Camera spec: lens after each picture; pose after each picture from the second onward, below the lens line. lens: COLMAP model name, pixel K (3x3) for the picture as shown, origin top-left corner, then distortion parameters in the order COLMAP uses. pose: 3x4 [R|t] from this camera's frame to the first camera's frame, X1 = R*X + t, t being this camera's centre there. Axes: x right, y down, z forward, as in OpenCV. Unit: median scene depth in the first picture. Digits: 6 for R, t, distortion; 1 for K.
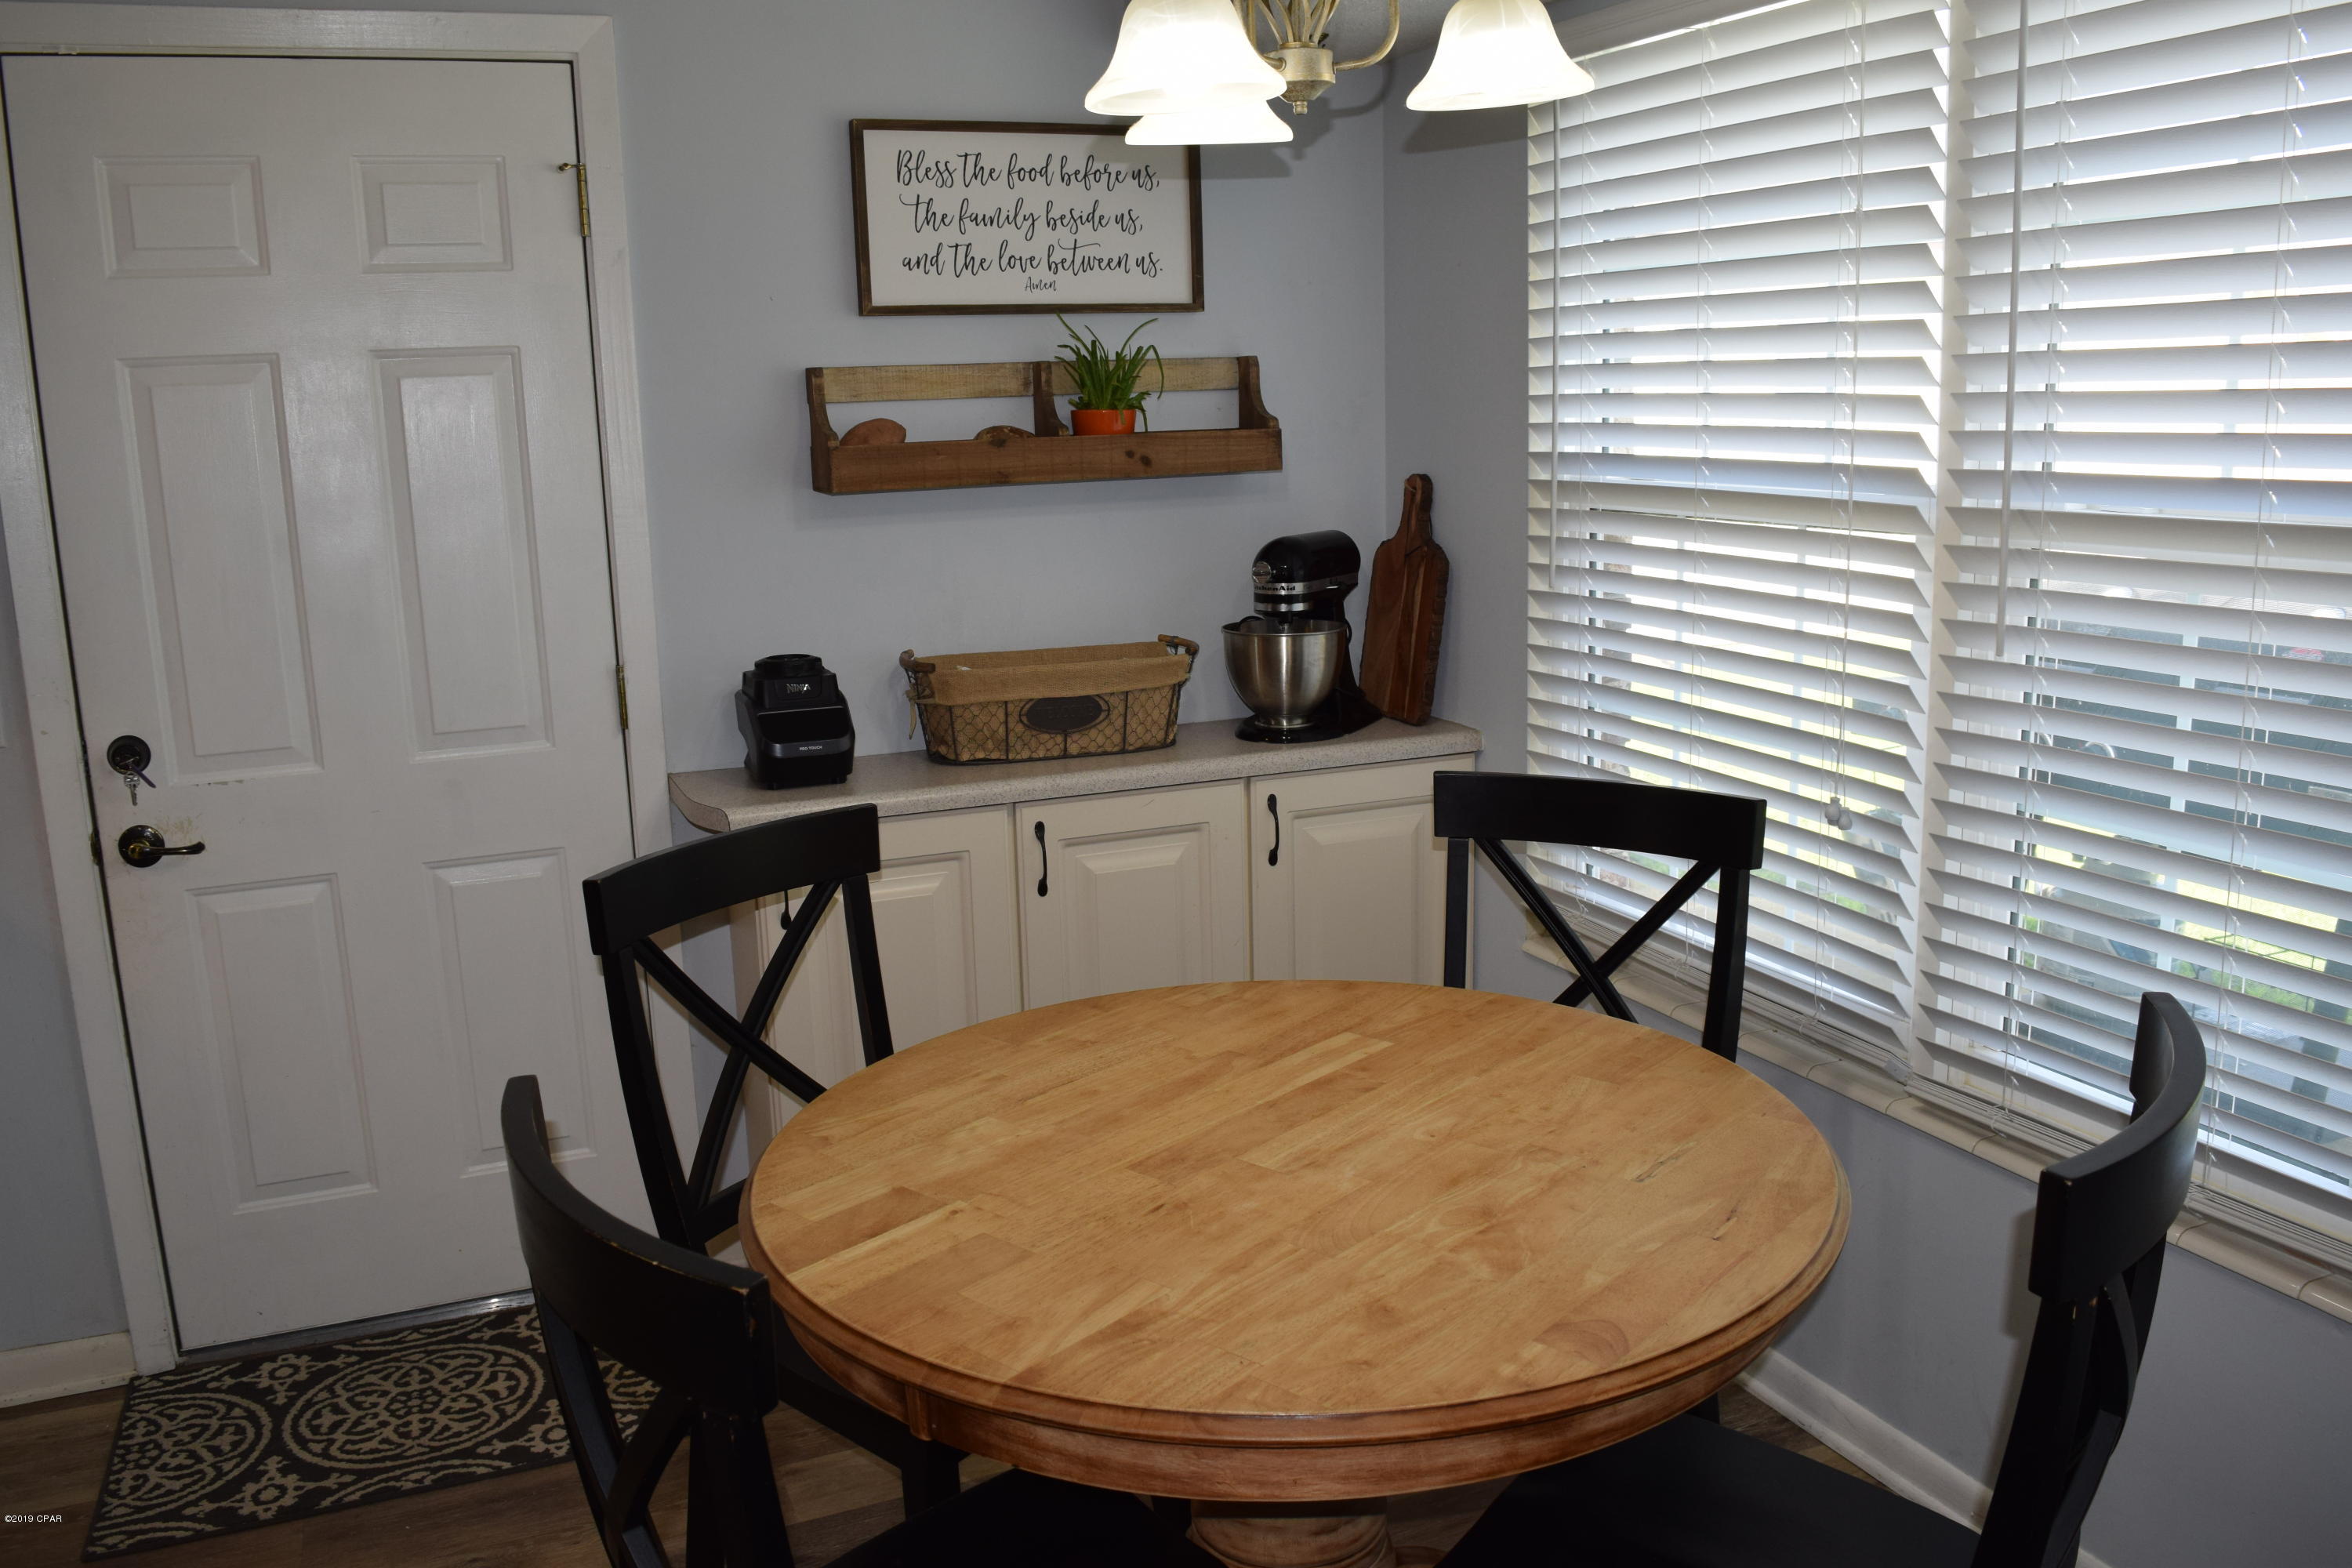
lens RADIAL K [[1856.6, 0, 1173.0], [0, 1856.6, 776.2], [0, 0, 1]] dist [-0.093654, 0.019598]
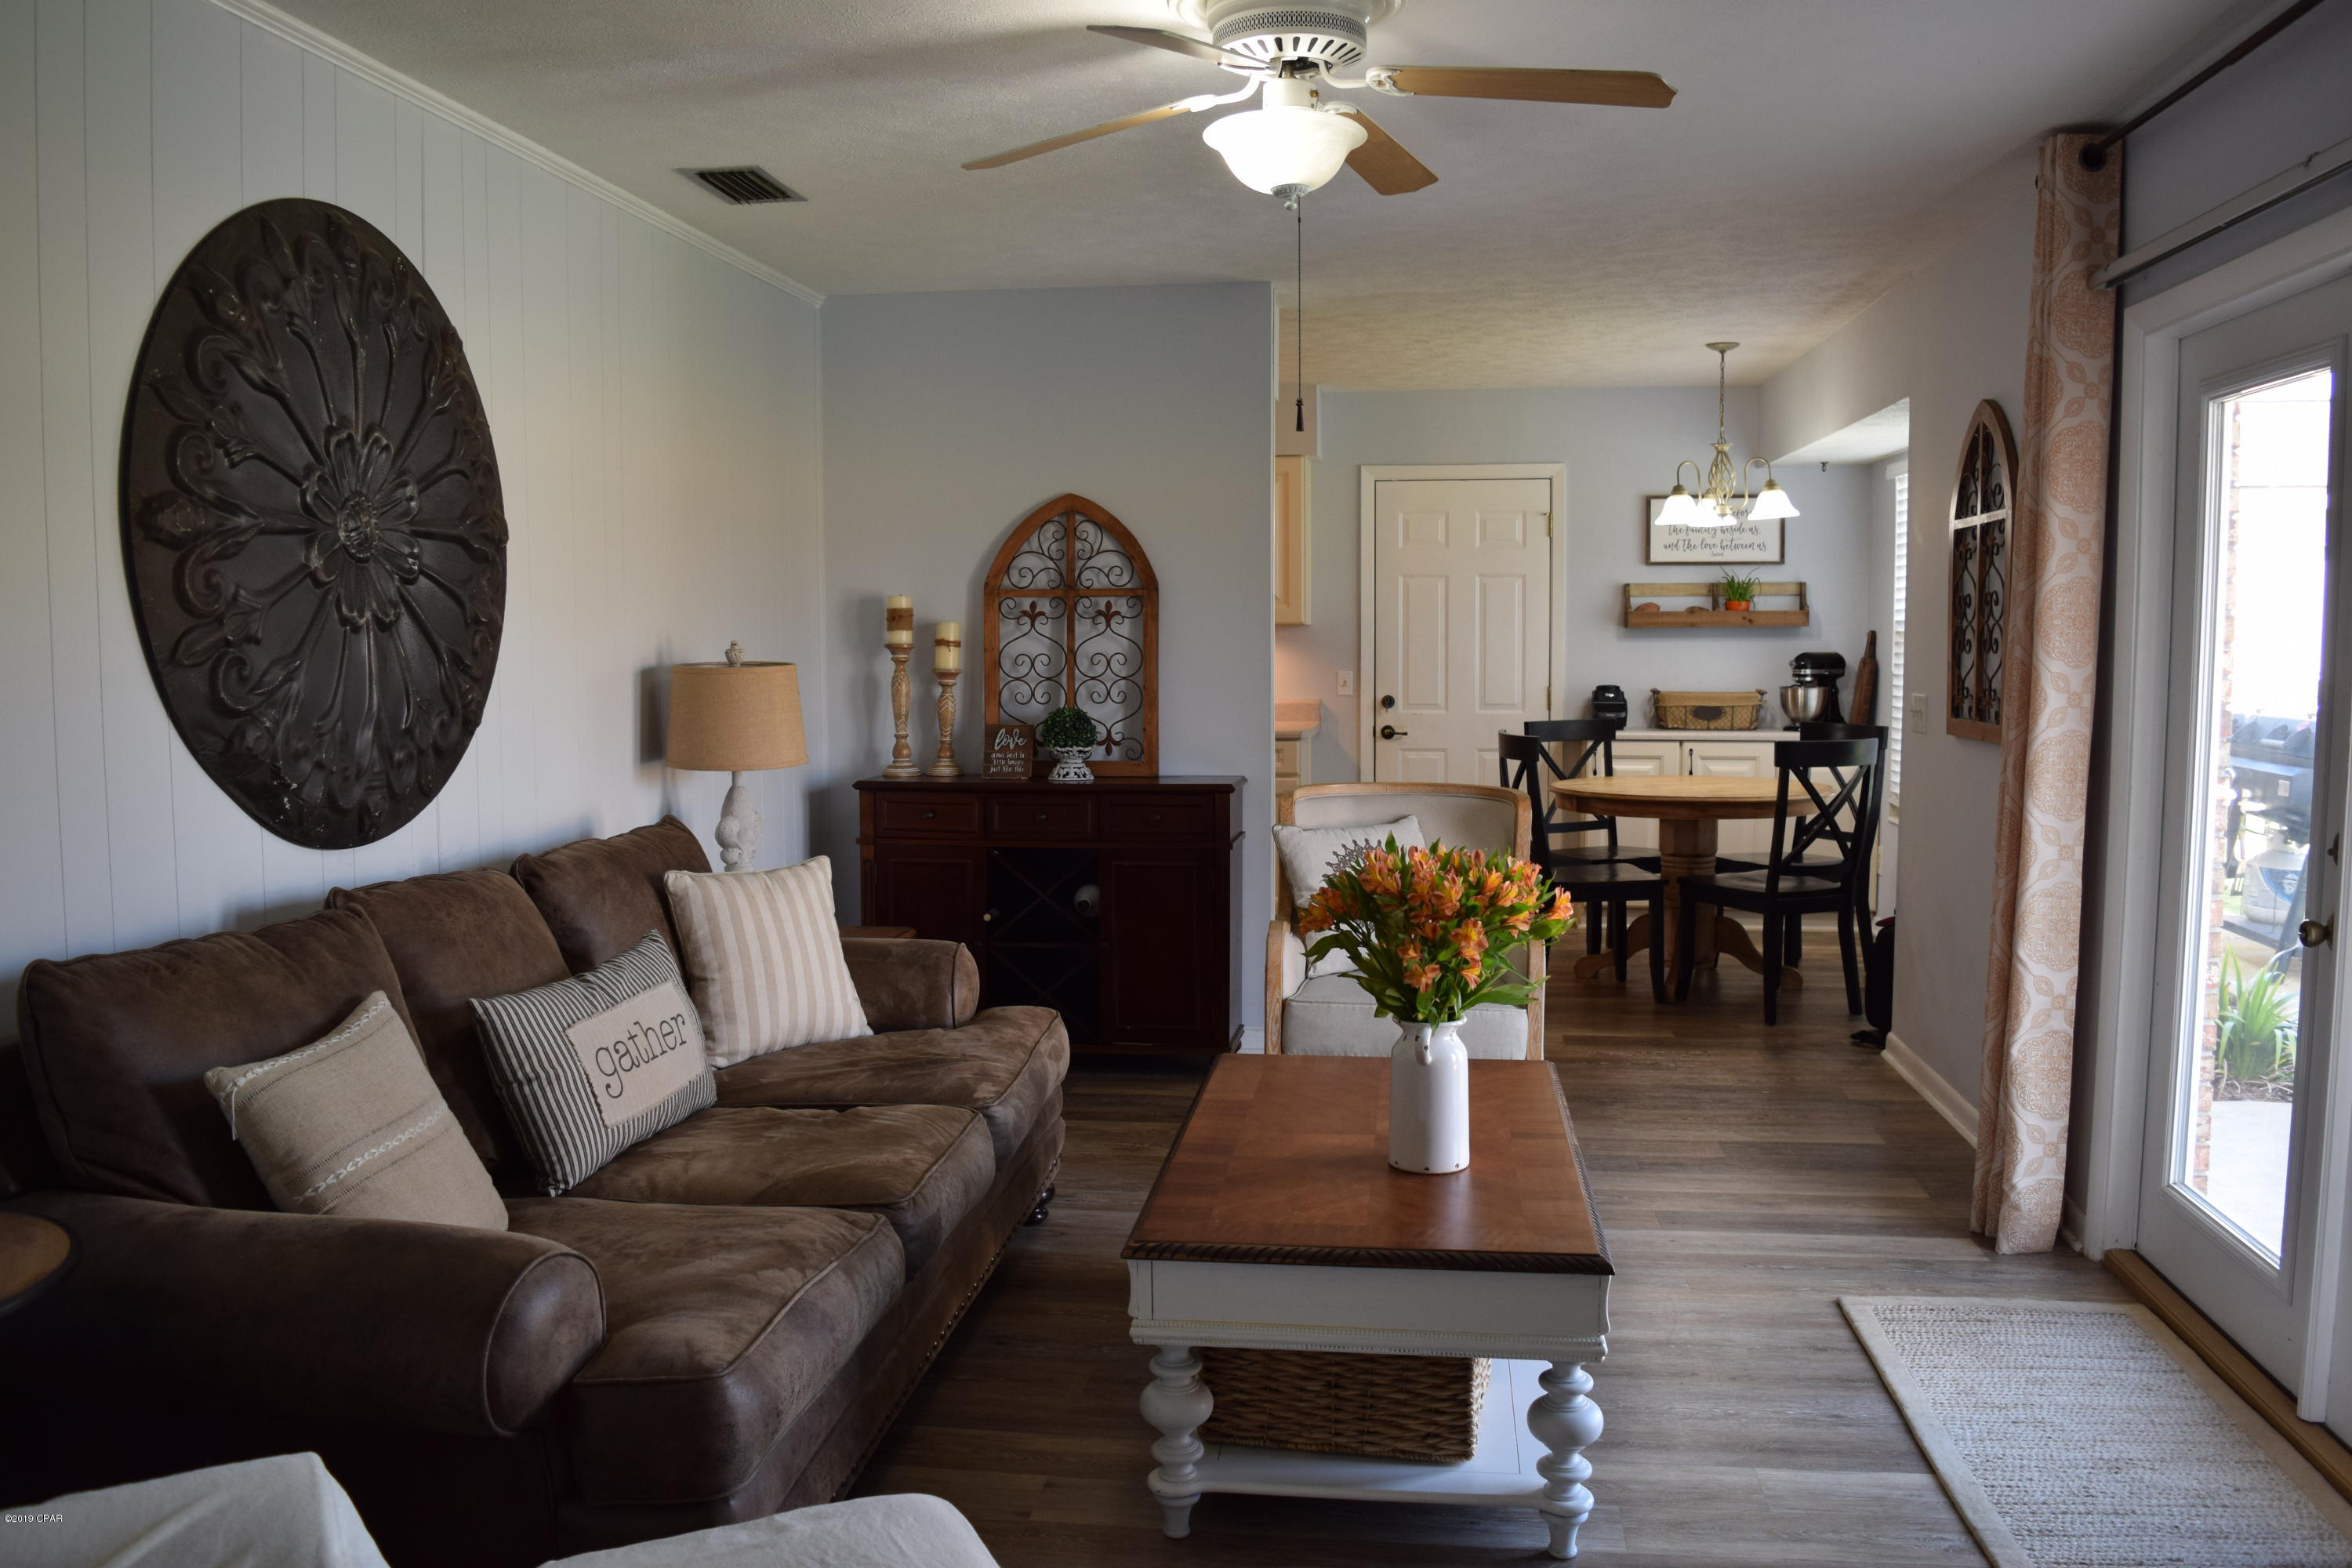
lens RADIAL K [[1856.6, 0, 1177.0], [0, 1856.6, 786.4], [0, 0, 1]] dist [-0.093654, 0.019598]
pose [[0.855953, 0.063091, -0.513190, 0.654454], [-0.119964, 0.989676, -0.078419, 0.371283], [0.502945, 0.128688, 0.854685, -1.639857]]
